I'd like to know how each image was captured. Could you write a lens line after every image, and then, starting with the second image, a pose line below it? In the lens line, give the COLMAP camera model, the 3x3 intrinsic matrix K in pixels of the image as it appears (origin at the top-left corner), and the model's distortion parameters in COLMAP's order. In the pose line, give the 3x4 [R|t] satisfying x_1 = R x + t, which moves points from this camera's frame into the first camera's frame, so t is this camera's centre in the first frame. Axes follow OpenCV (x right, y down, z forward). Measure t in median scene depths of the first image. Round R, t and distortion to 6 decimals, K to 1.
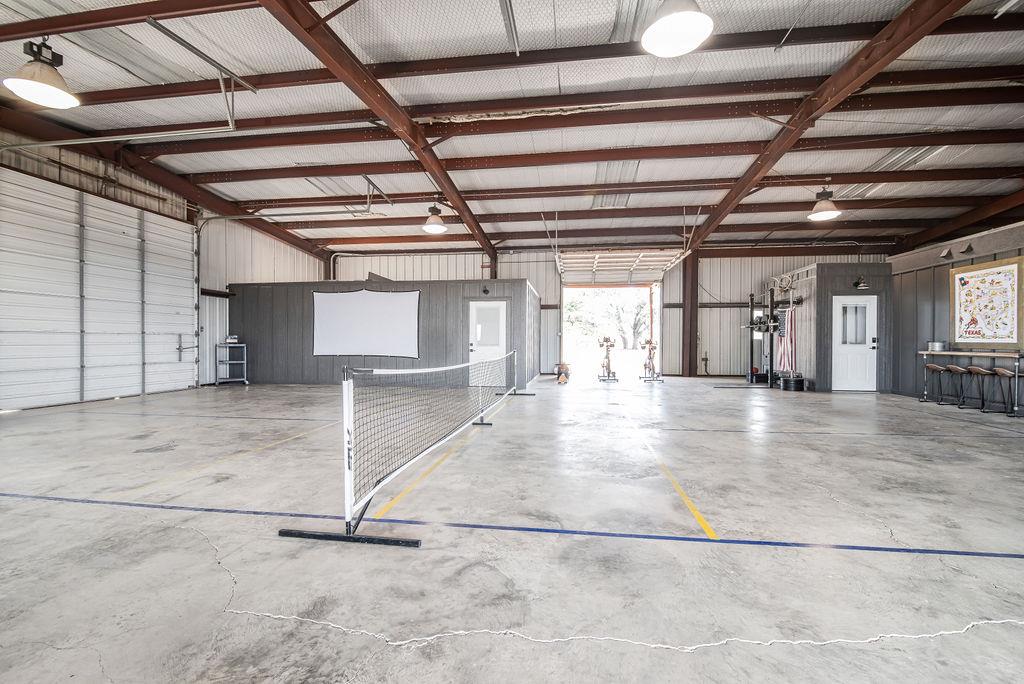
lens RADIAL K [[444.7, 0, 510.7], [0, 444.7, 351.0], [0, 0, 1]] dist [0.005382, -0.010383]
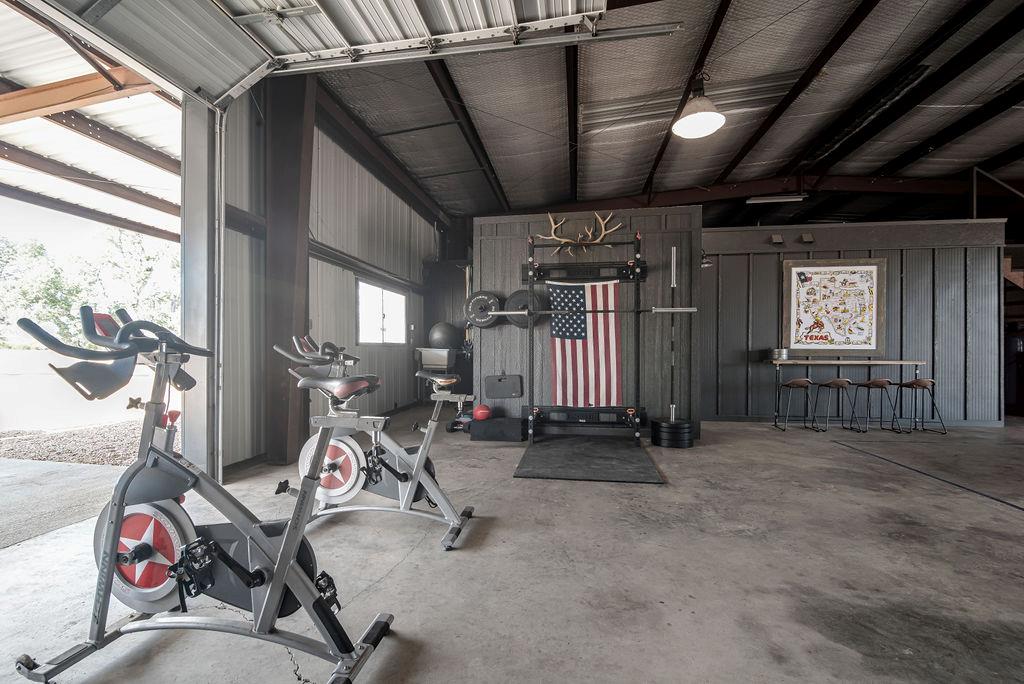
lens RADIAL K [[444.7, 0, 510.7], [0, 444.7, 351.0], [0, 0, 1]] dist [0.005382, -0.010383]
pose [[0.011613, -0.006239, 0.999913, 0.128767], [0.021182, 0.999758, 0.005992, -0.025880], [-0.999708, 0.021111, 0.011743, 1.235724]]
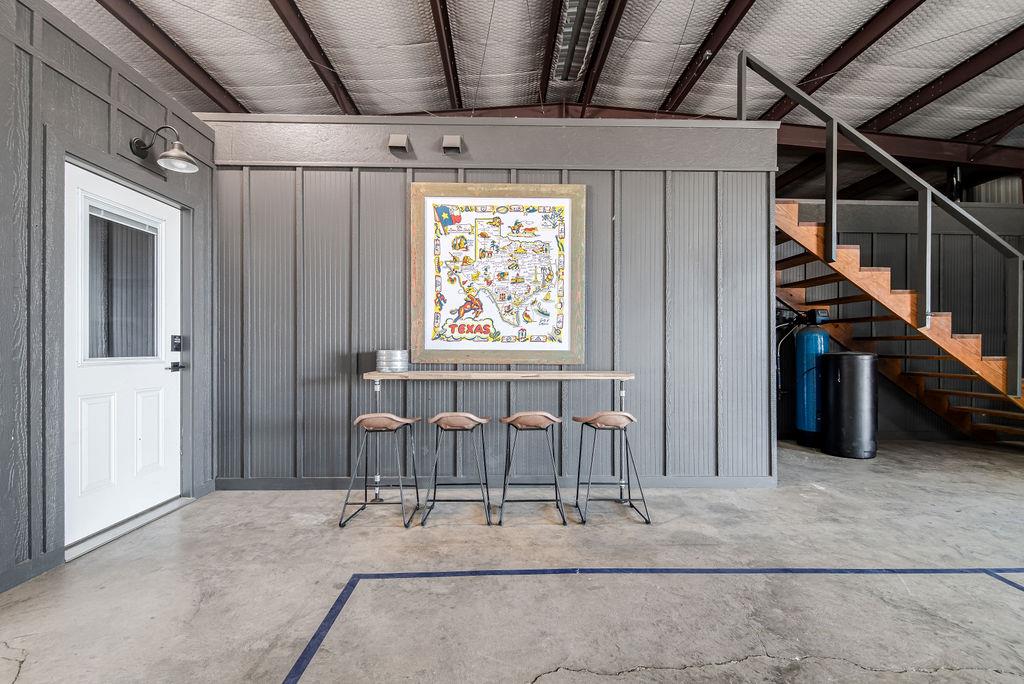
lens RADIAL K [[435.2, 0, 507.9], [0, 435.2, 342.9], [0, 0, 1]] dist [-0.002416, -0.000778]
pose [[-0.157283, 0.000498, 0.987554, 0.455627], [0.018264, 0.999830, 0.002404, -0.021257], [-0.987385, 0.018414, -0.157265, 0.802528]]
